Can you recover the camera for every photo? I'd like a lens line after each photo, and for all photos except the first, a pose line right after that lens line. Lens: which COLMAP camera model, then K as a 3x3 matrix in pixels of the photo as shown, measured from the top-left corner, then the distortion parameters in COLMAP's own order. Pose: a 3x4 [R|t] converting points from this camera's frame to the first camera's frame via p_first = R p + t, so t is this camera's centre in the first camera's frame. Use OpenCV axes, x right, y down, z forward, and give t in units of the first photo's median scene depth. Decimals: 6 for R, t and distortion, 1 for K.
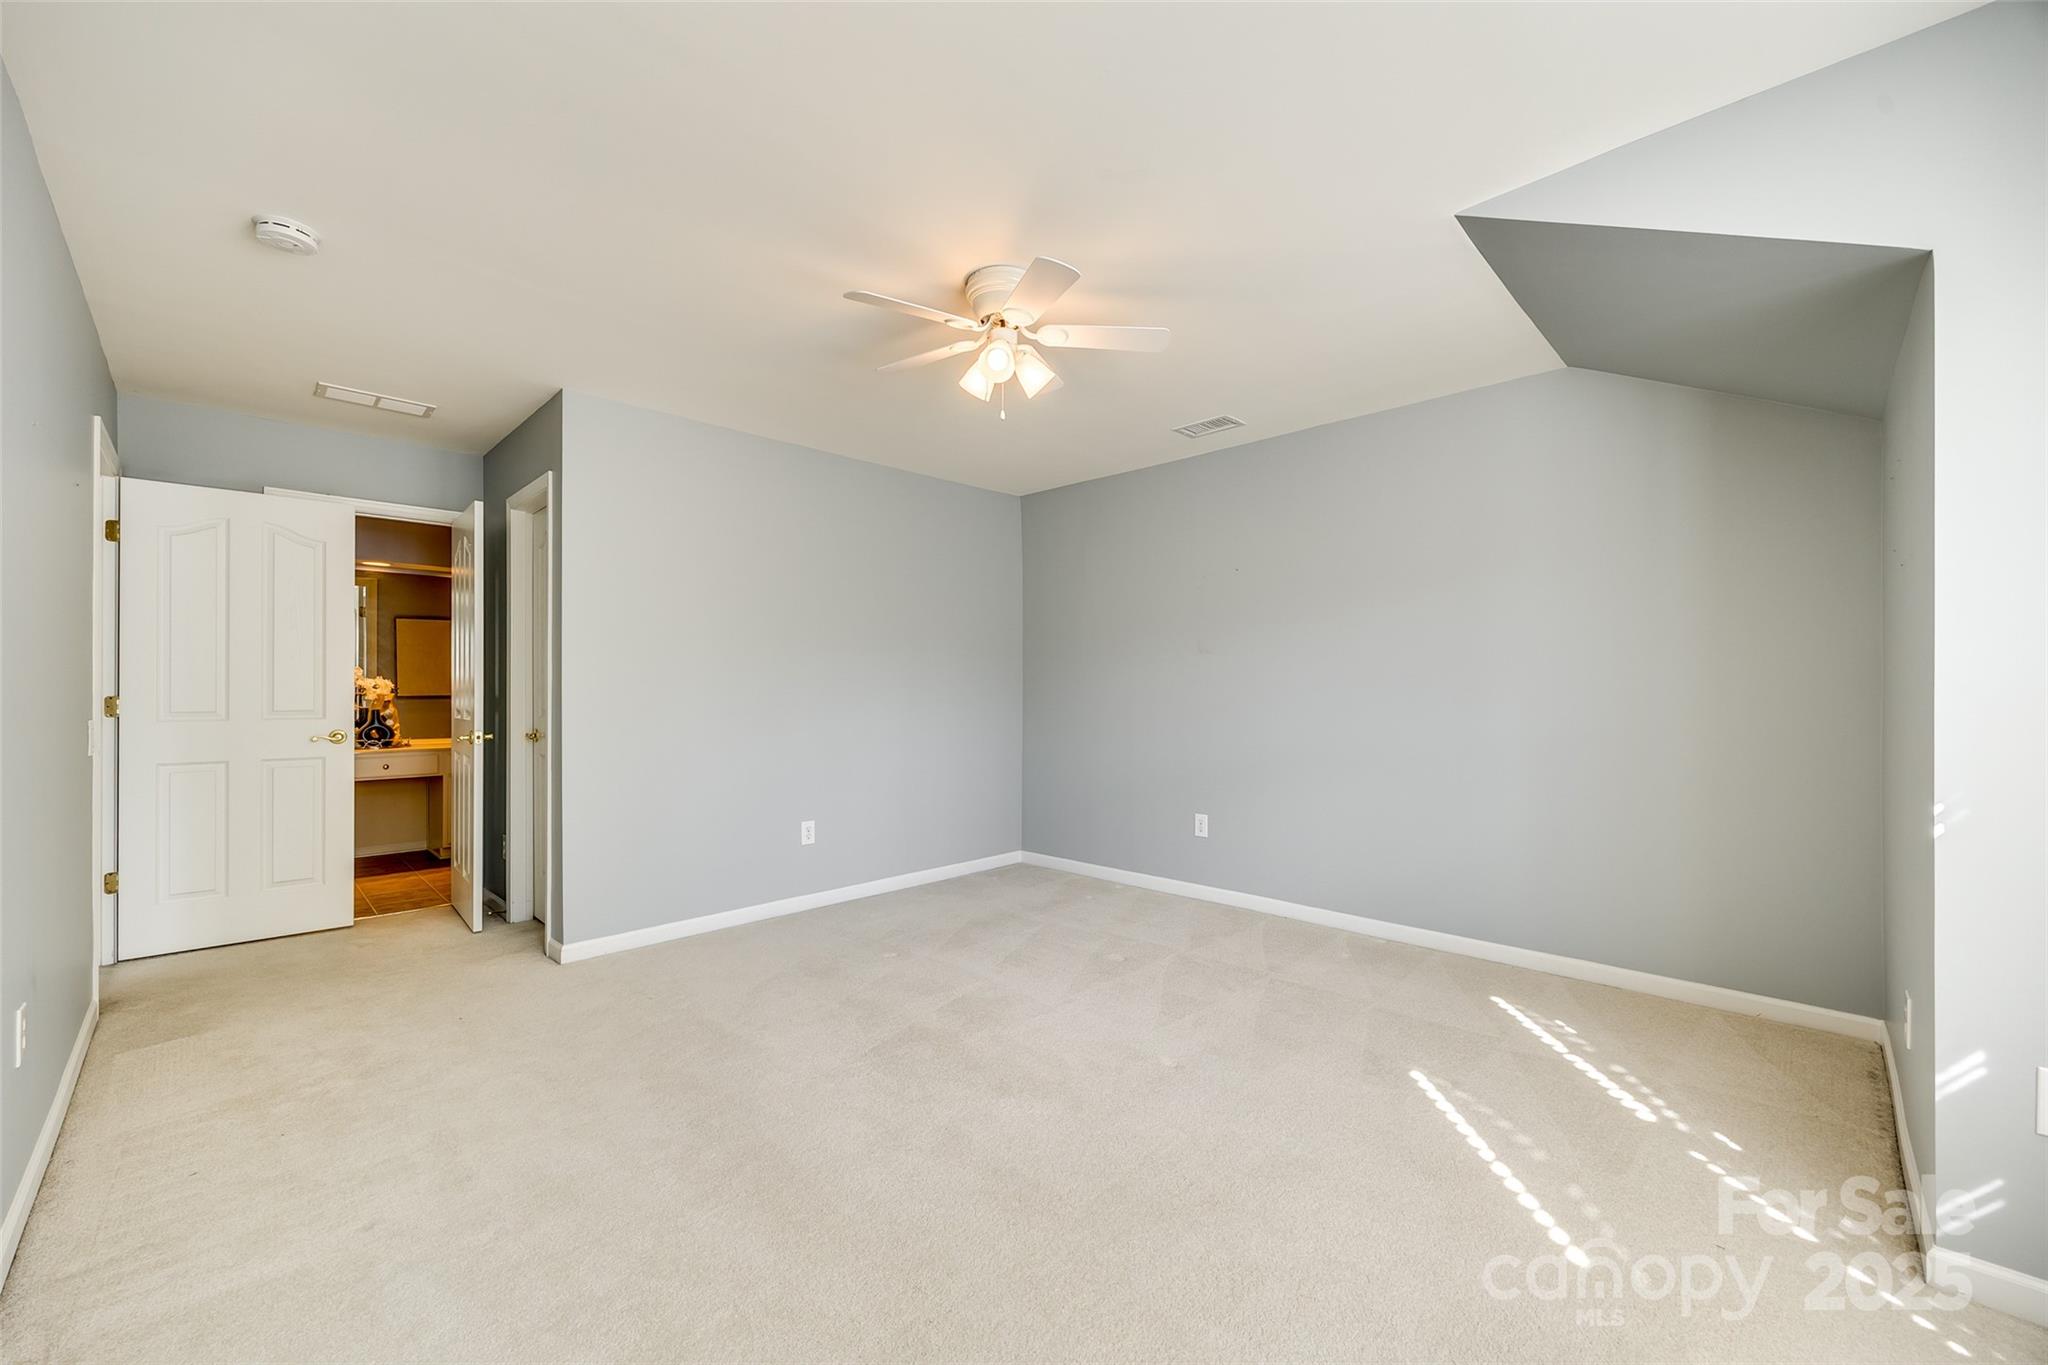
lens RADIAL K [[779.0, 0, 1025.7], [0, 779.0, 688.9], [0, 0, 1]] dist [-0.000378, -0.000491]
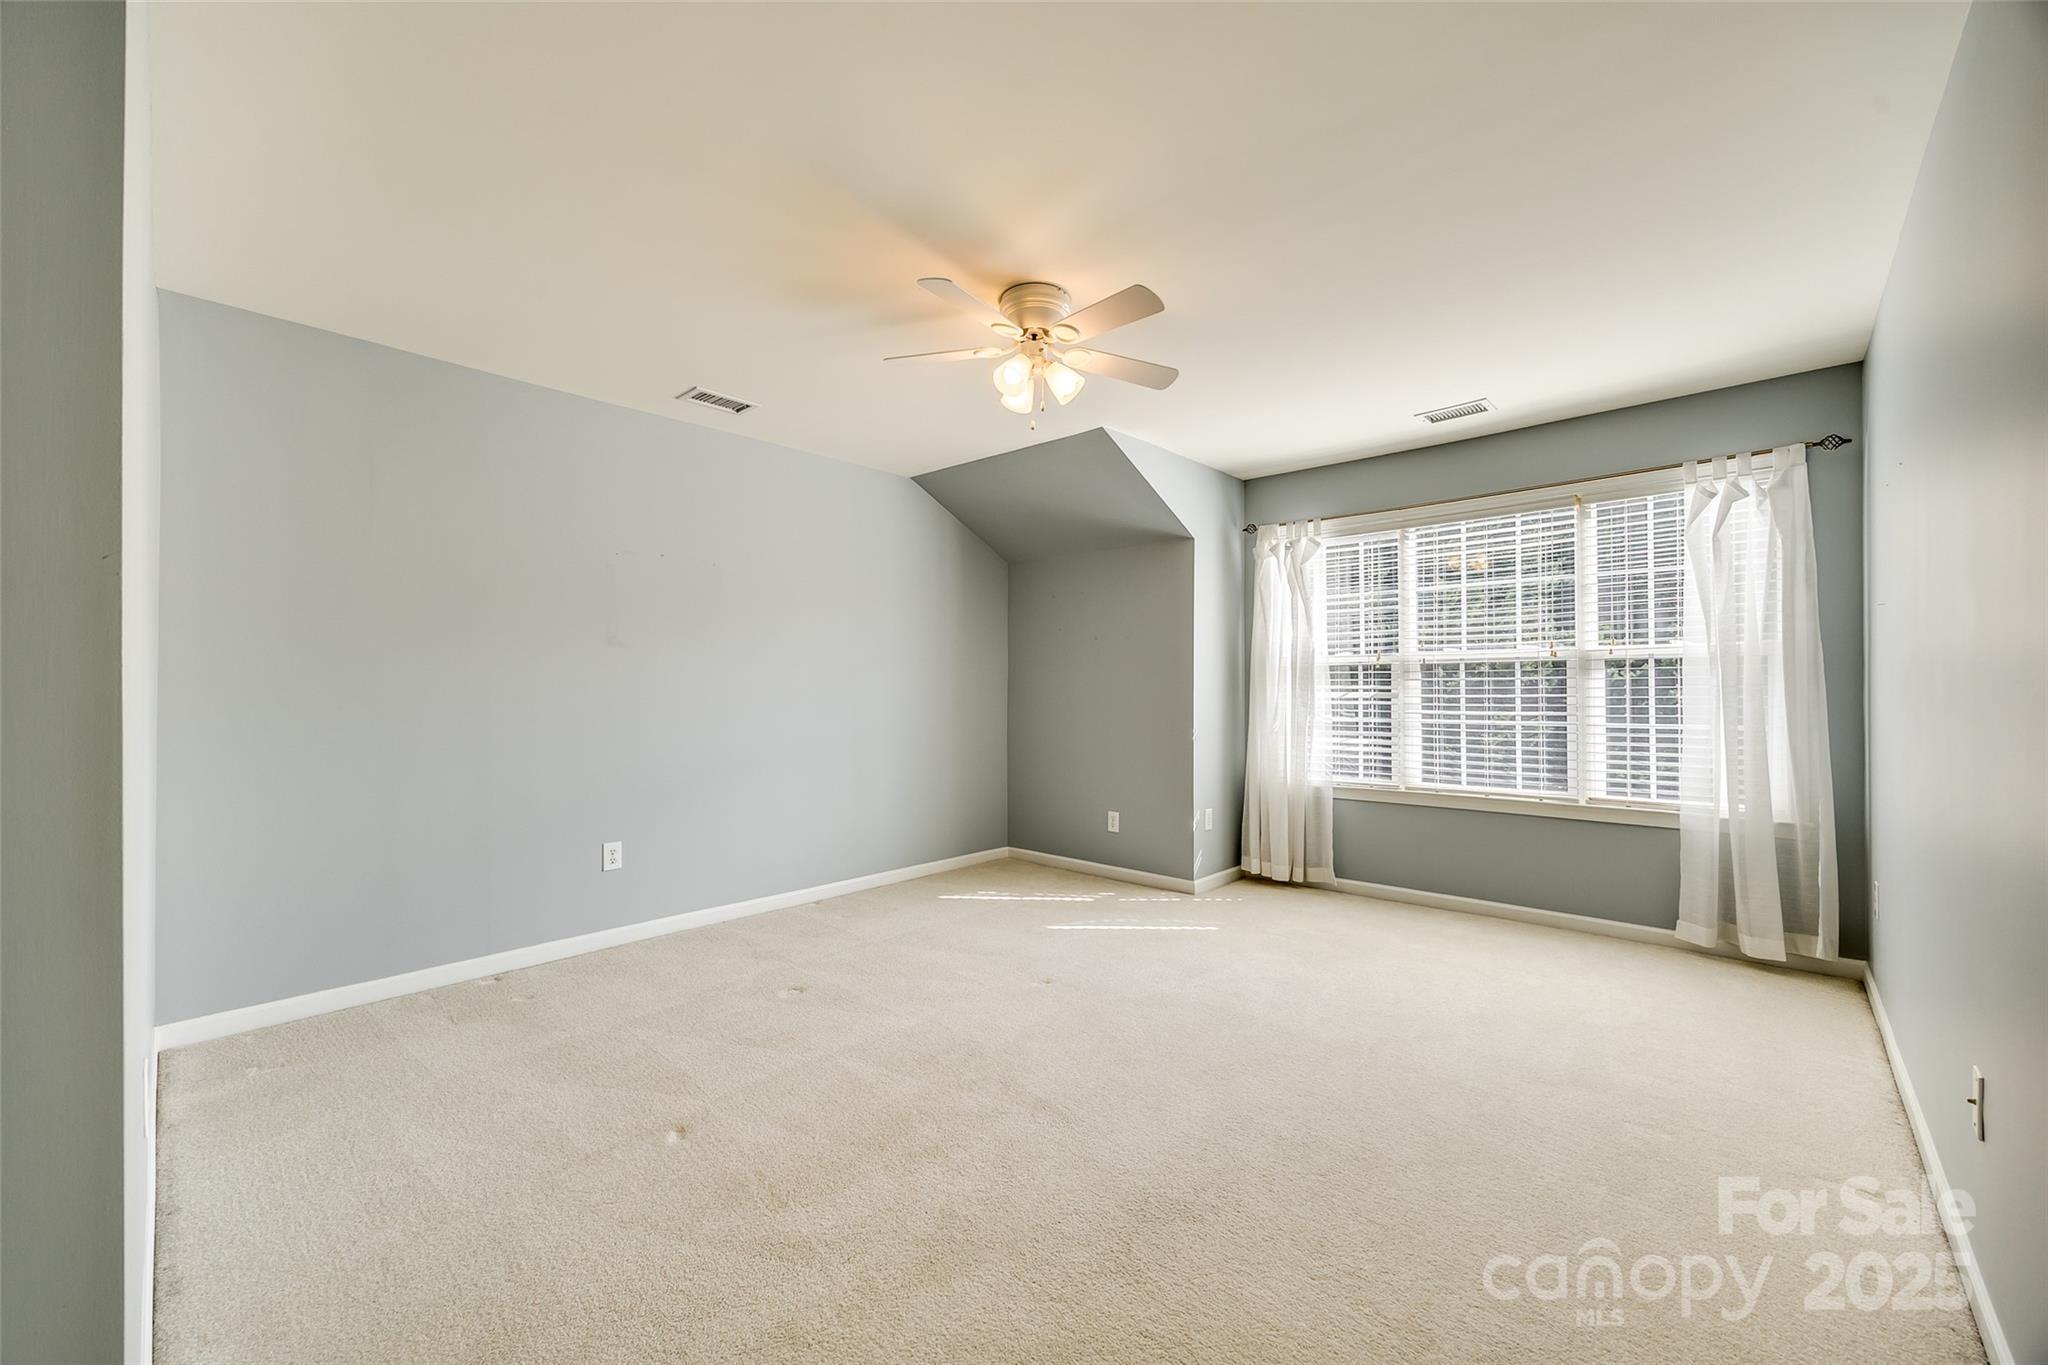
lens RADIAL K [[779.0, 0, 1022.6], [0, 779.0, 685.8], [0, 0, 1]] dist [-0.000378, -0.000491]
pose [[-0.010411, 0.007168, 0.999920, -1.135937], [0.000990, 0.999974, -0.007158, 0.005199], [-0.999945, 0.000916, -0.010418, 1.094675]]
